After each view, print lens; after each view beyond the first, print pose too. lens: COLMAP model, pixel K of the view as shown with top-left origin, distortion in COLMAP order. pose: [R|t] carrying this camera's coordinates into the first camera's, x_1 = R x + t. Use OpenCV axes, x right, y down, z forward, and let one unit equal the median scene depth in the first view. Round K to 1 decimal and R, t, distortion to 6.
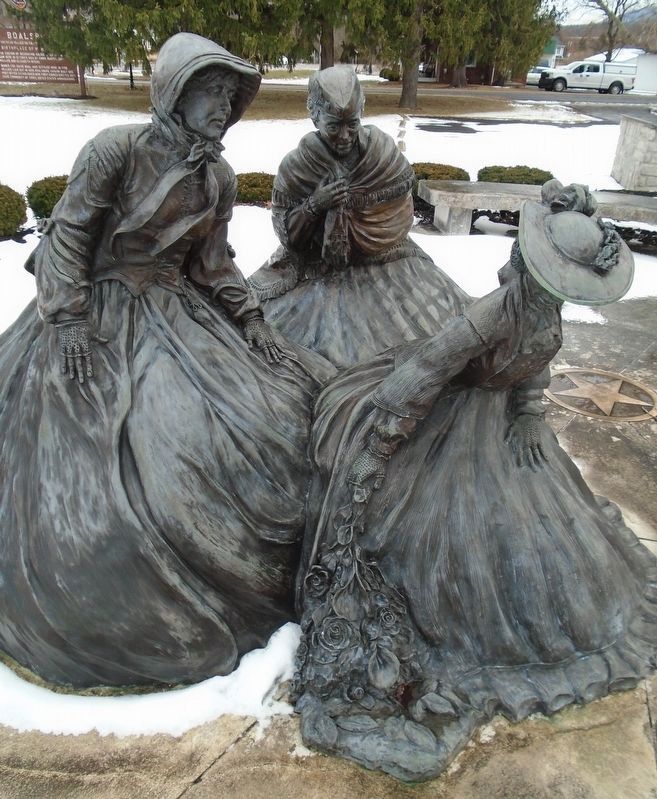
lens RADIAL K [[674.7, 0, 328.8], [0, 674.7, 398.4], [0, 0, 1]] dist [0.001016, 0.004767]
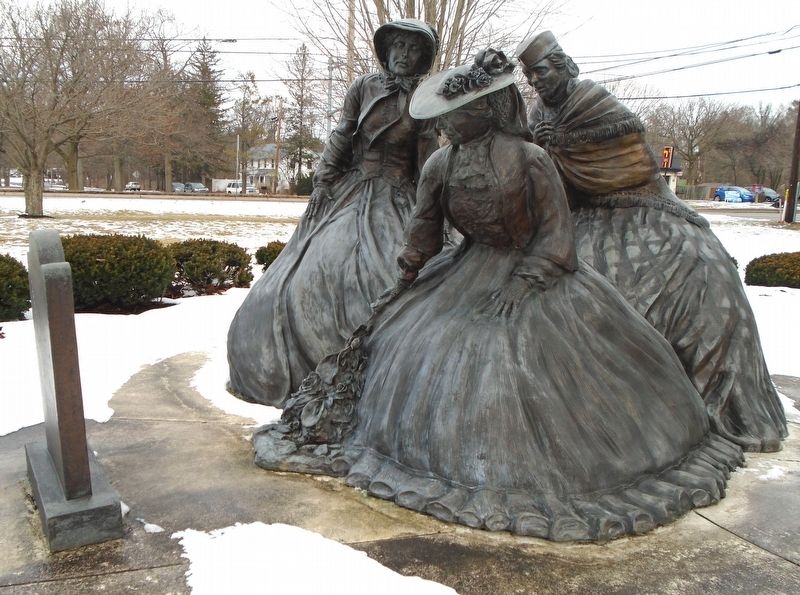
lens RADIAL K [[717.8, 0, 399.7], [0, 717.8, 298.3], [0, 0, 1]] dist [0.014932, 0.003004]
pose [[0.568004, 0.128389, -0.812950, 1.149903], [-0.375519, 0.919378, -0.117176, 0.264109], [0.732364, 0.371835, 0.570422, 0.221529]]
